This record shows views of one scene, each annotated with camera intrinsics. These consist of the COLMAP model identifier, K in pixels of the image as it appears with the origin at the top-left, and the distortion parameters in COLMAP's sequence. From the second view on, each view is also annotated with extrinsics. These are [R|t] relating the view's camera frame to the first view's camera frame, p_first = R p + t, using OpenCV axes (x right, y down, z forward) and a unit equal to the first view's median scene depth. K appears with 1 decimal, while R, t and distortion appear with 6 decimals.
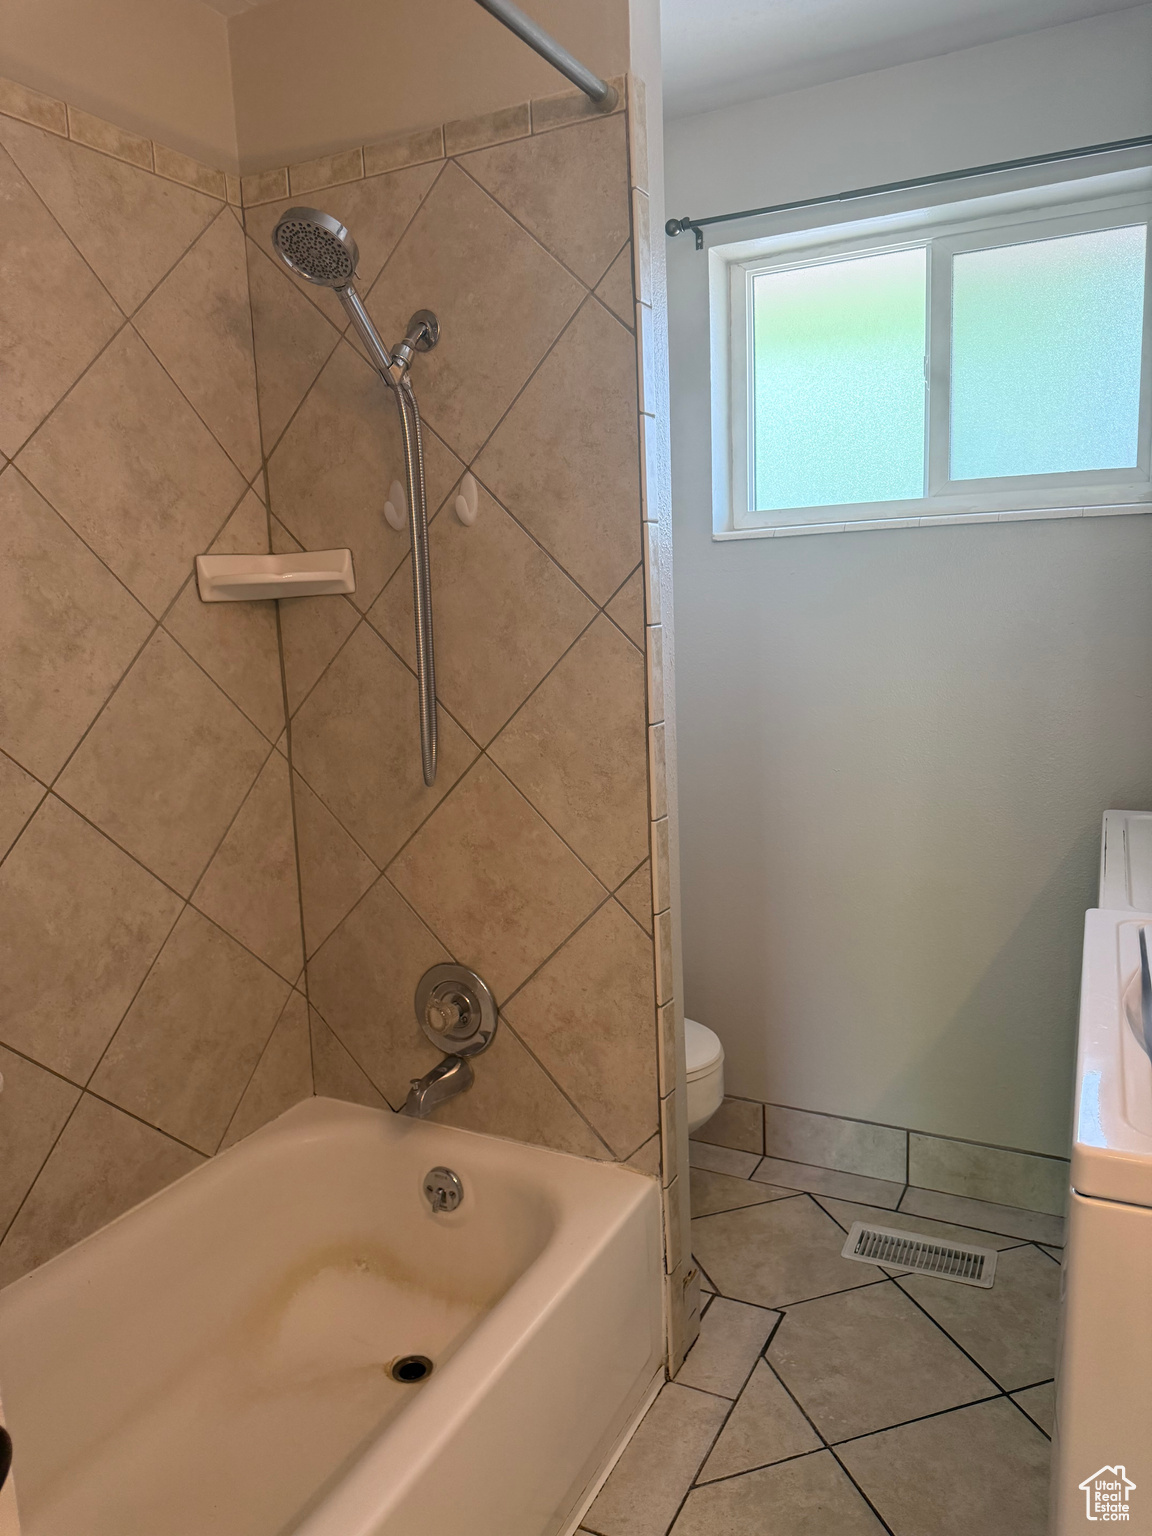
lens RADIAL K [[1101.4, 0, 578.8], [0, 1101.4, 761.4], [0, 0, 1]] dist [0.028254, -0.023664]
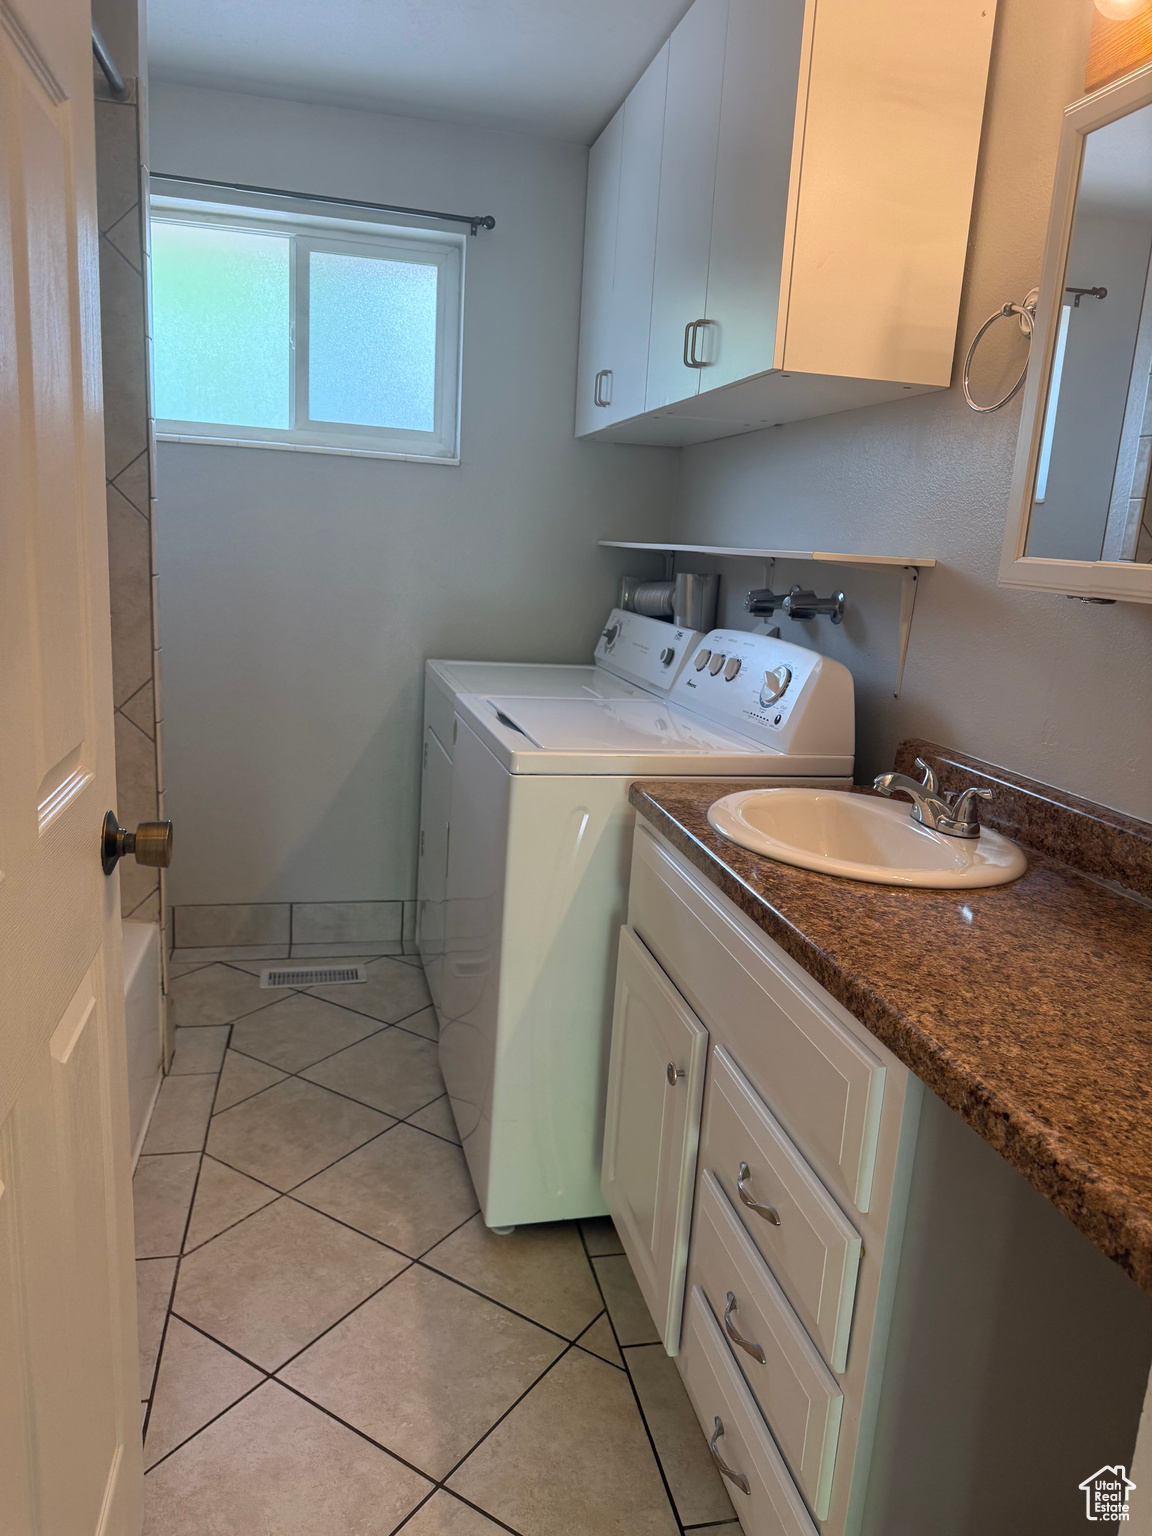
lens RADIAL K [[1101.4, 0, 575.6], [0, 1101.4, 769.6], [0, 0, 1]] dist [0.028254, -0.023664]
pose [[0.761469, -0.040661, 0.646925, -0.397548], [0.002207, 0.998187, 0.060141, 0.114282], [-0.648198, -0.044368, 0.760178, -0.323750]]
